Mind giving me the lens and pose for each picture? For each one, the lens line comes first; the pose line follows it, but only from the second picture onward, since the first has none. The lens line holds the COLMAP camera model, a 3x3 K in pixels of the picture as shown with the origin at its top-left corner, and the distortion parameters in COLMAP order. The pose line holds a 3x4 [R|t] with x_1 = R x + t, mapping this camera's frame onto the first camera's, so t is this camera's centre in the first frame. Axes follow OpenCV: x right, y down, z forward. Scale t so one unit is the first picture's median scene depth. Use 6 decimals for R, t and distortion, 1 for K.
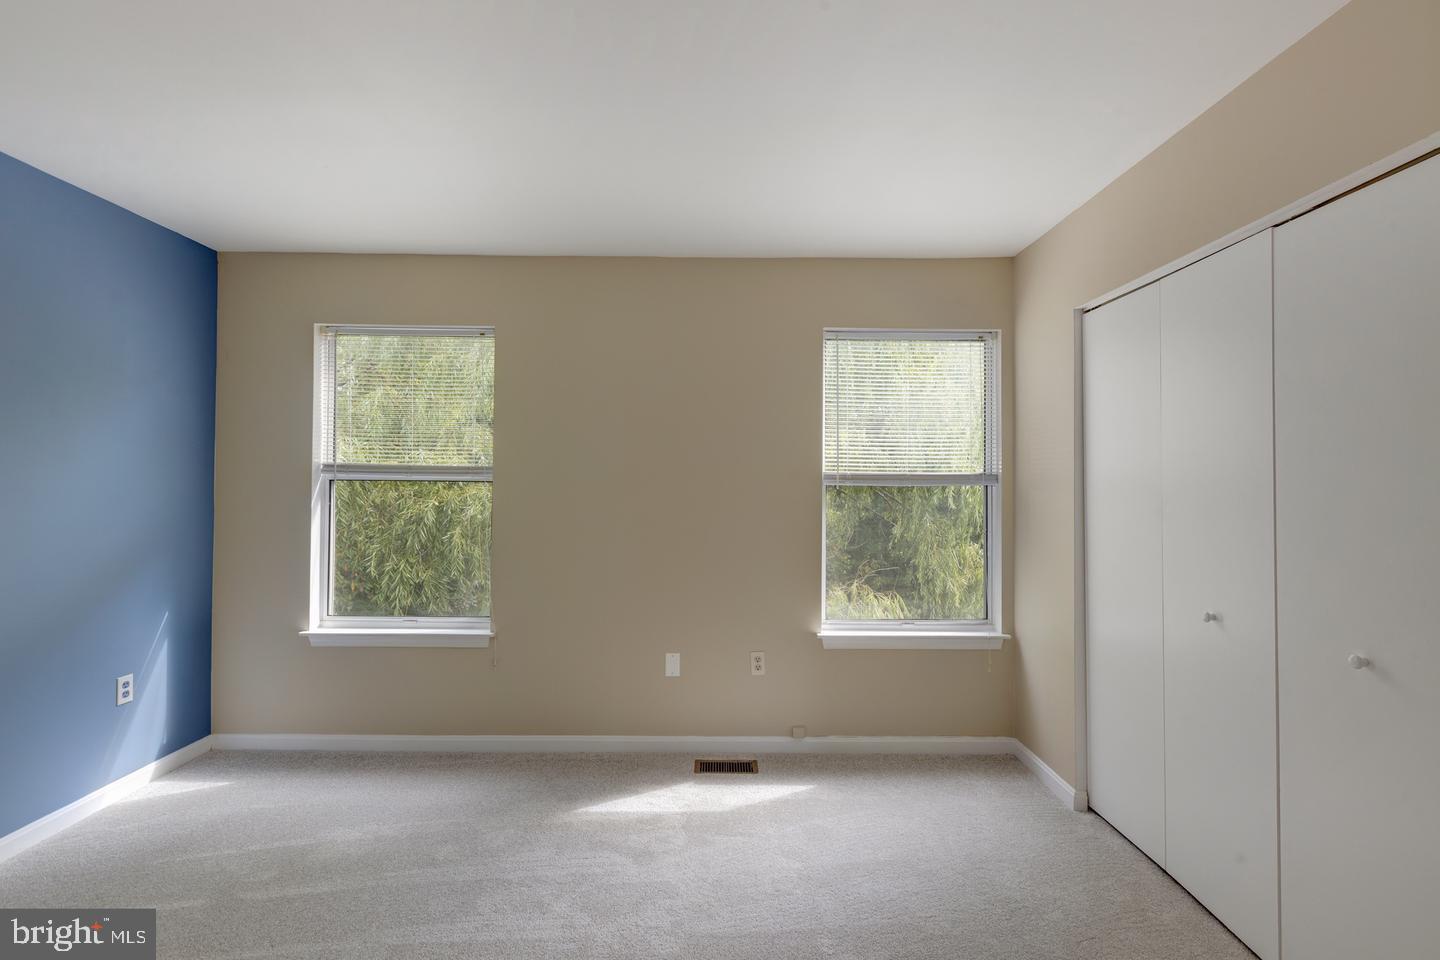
lens RADIAL K [[637.7, 0, 722.0], [0, 637.7, 477.3], [0, 0, 1]] dist [0.001667, 0.000430]
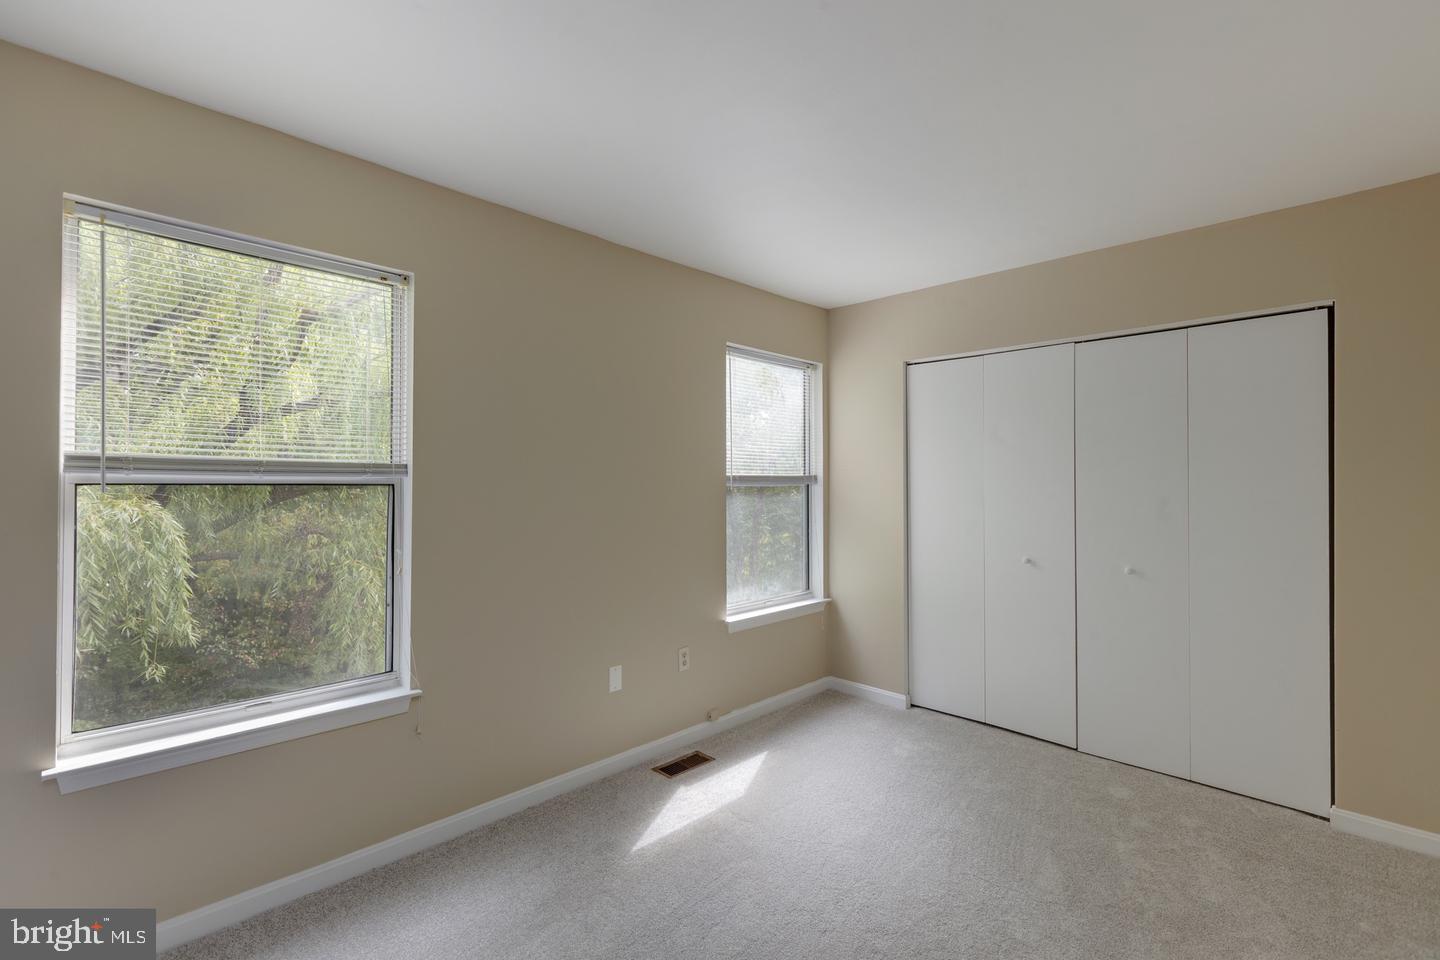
lens RADIAL K [[637.7, 0, 722.0], [0, 637.7, 477.3], [0, 0, 1]] dist [0.001667, 0.000430]
pose [[0.707633, -0.000242, 0.706580, -0.628878], [-0.002645, 0.999992, 0.002992, -0.004884], [-0.706576, -0.003986, 0.707626, 0.229305]]
